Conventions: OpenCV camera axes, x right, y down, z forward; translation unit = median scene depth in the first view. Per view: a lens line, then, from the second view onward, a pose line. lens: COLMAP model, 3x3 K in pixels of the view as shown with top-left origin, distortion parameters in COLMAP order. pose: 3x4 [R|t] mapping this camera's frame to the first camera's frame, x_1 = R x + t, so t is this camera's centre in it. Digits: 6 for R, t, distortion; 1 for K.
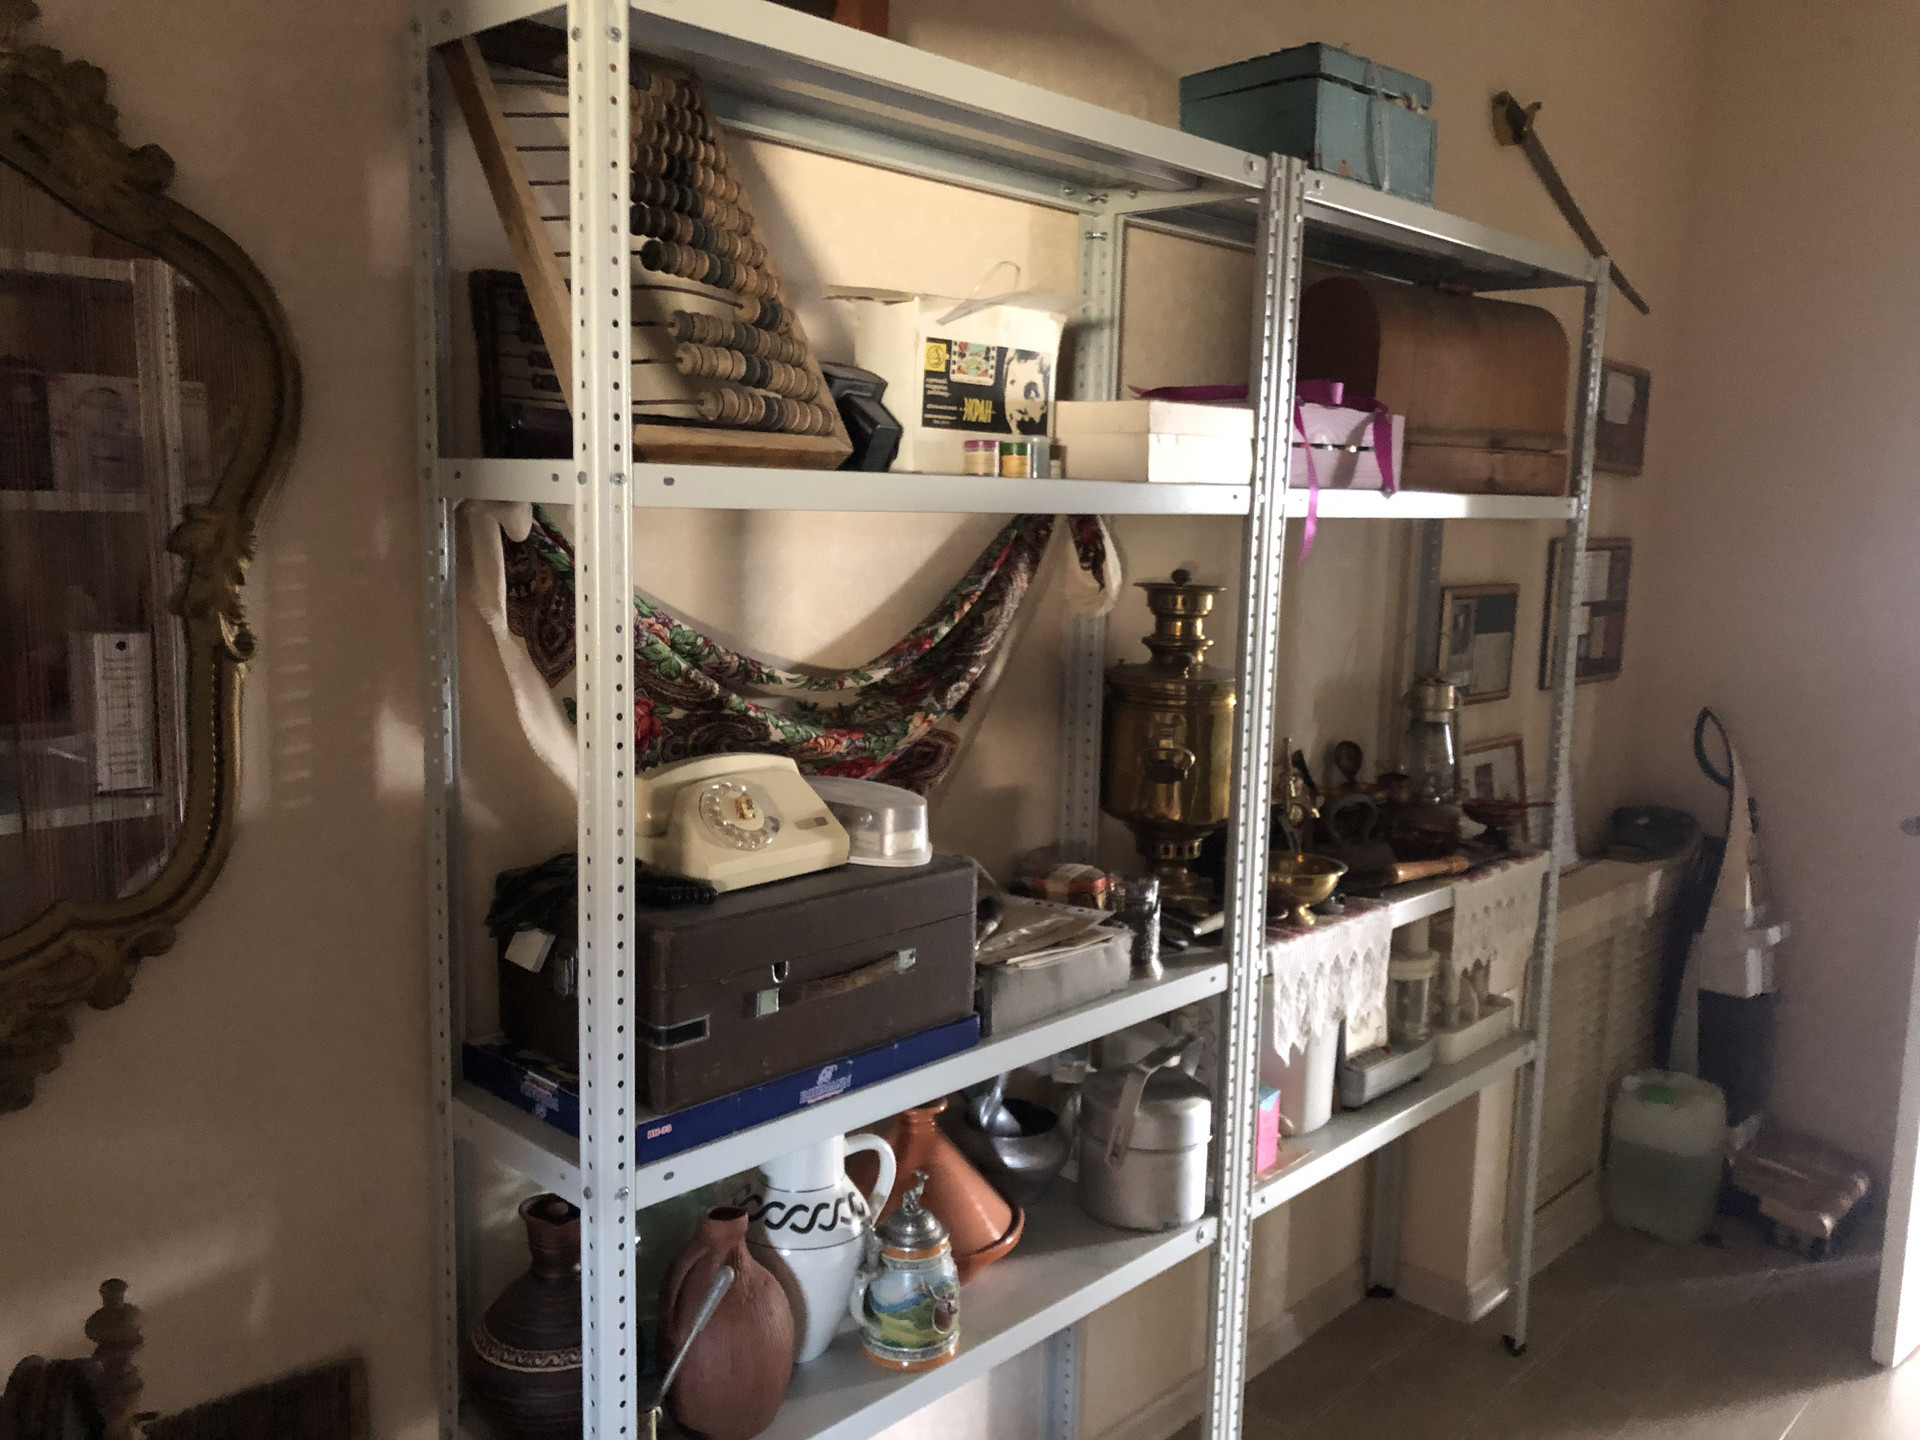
lens RADIAL K [[1539.9, 0, 958.0], [0, 1539.9, 721.1], [0, 0, 1]] dist [0.092474, -0.110336]
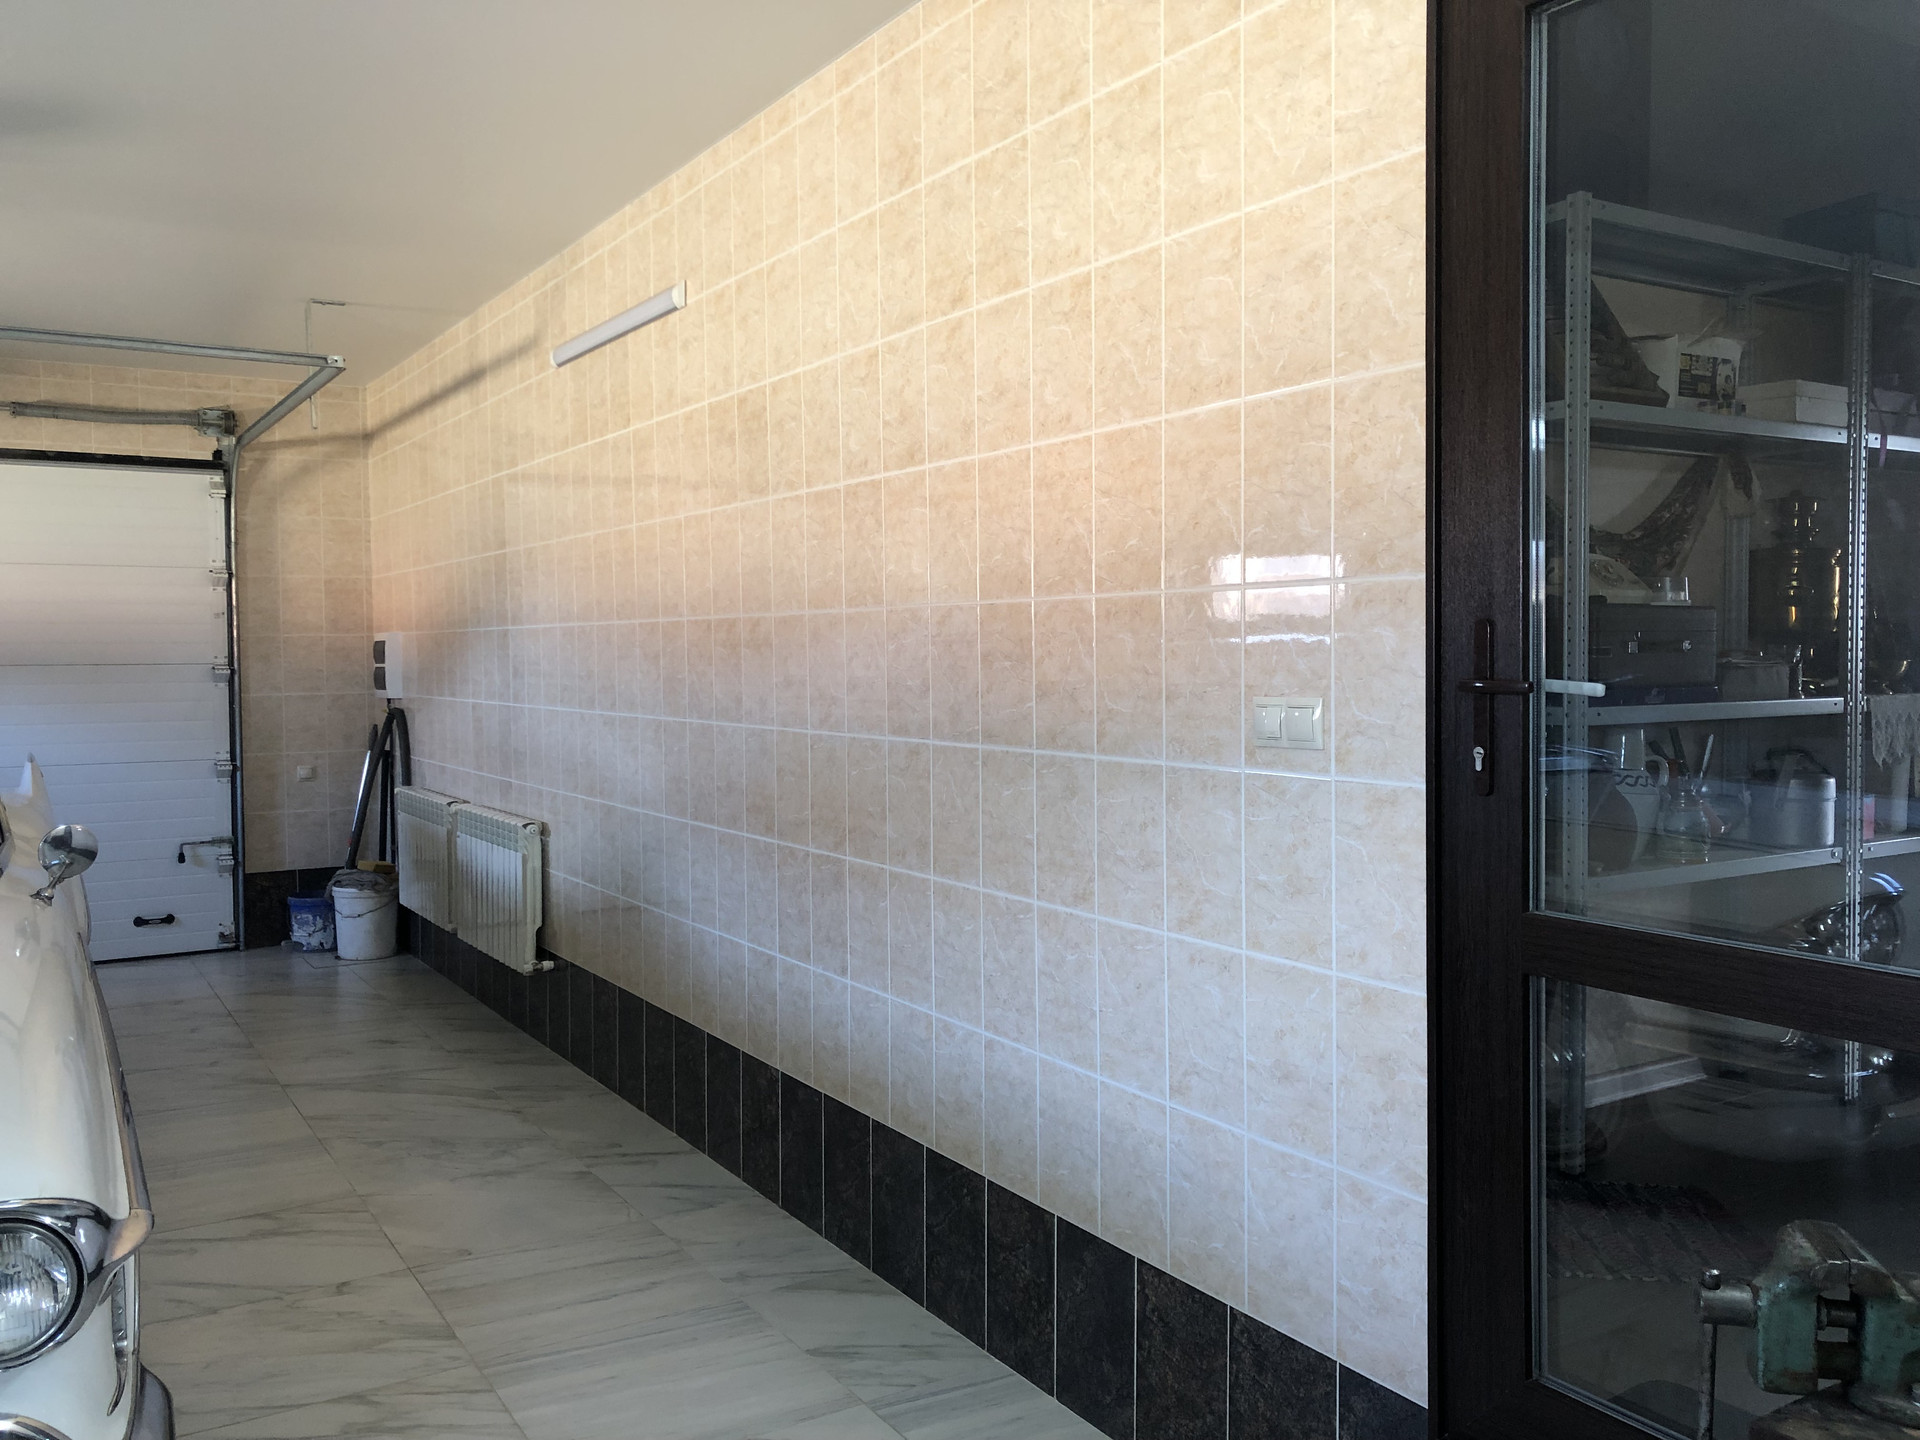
lens RADIAL K [[1576.8, 0, 964.7], [0, 1576.8, 717.1], [0, 0, 1]] dist [-0.003175, 0.103134]
pose [[0.970840, -0.024124, -0.238511, -0.382417], [-0.001591, 0.994254, -0.107038, 0.390191], [0.239723, 0.104296, 0.965223, -1.031646]]
